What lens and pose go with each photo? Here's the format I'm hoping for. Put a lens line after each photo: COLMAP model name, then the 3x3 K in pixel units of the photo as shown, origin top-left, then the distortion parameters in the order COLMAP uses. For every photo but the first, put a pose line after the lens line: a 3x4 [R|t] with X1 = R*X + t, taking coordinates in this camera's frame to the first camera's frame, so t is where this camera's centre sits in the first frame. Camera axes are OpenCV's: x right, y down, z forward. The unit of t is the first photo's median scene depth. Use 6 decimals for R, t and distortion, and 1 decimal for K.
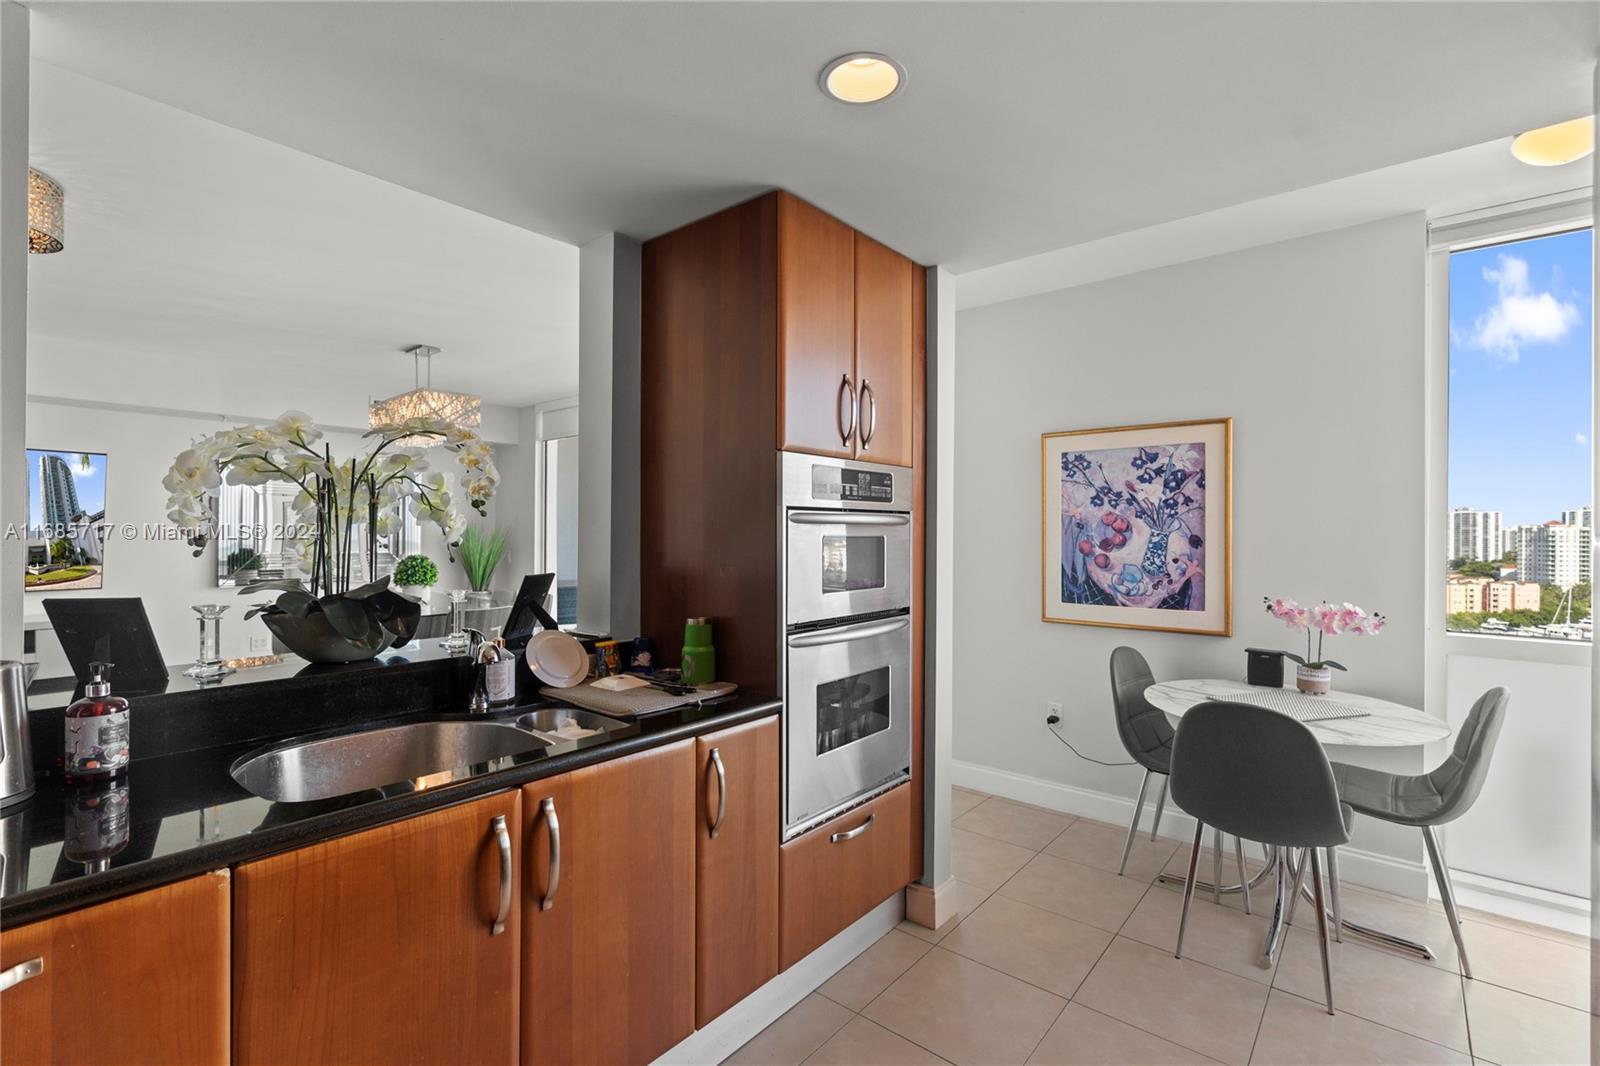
lens RADIAL K [[726.8, 0, 792.1], [0, 726.8, 535.2], [0, 0, 1]] dist [-0.010342, 0.005003]
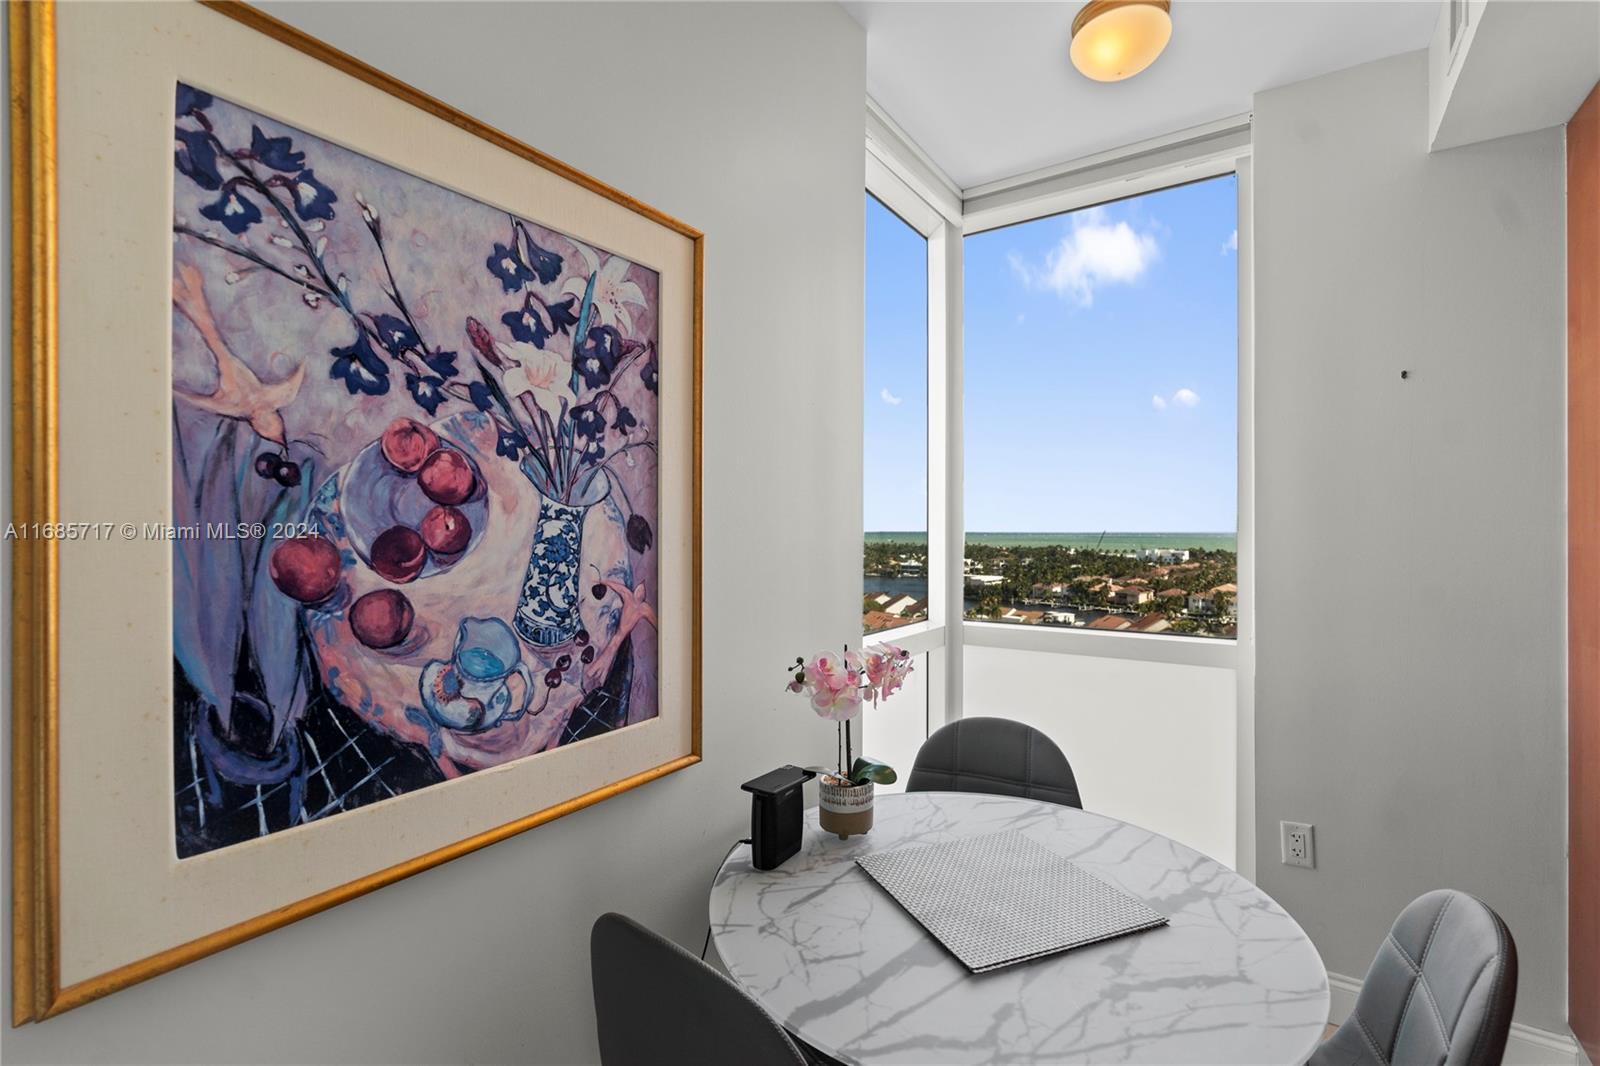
lens RADIAL K [[726.8, 0, 817.1], [0, 726.8, 531.1], [0, 0, 1]] dist [-0.010342, 0.005003]
pose [[-0.121976, -0.009487, 0.992488, 0.169481], [0.002837, 0.999947, 0.009907, 0.003756], [-0.992529, 0.004024, -0.121943, 0.900345]]
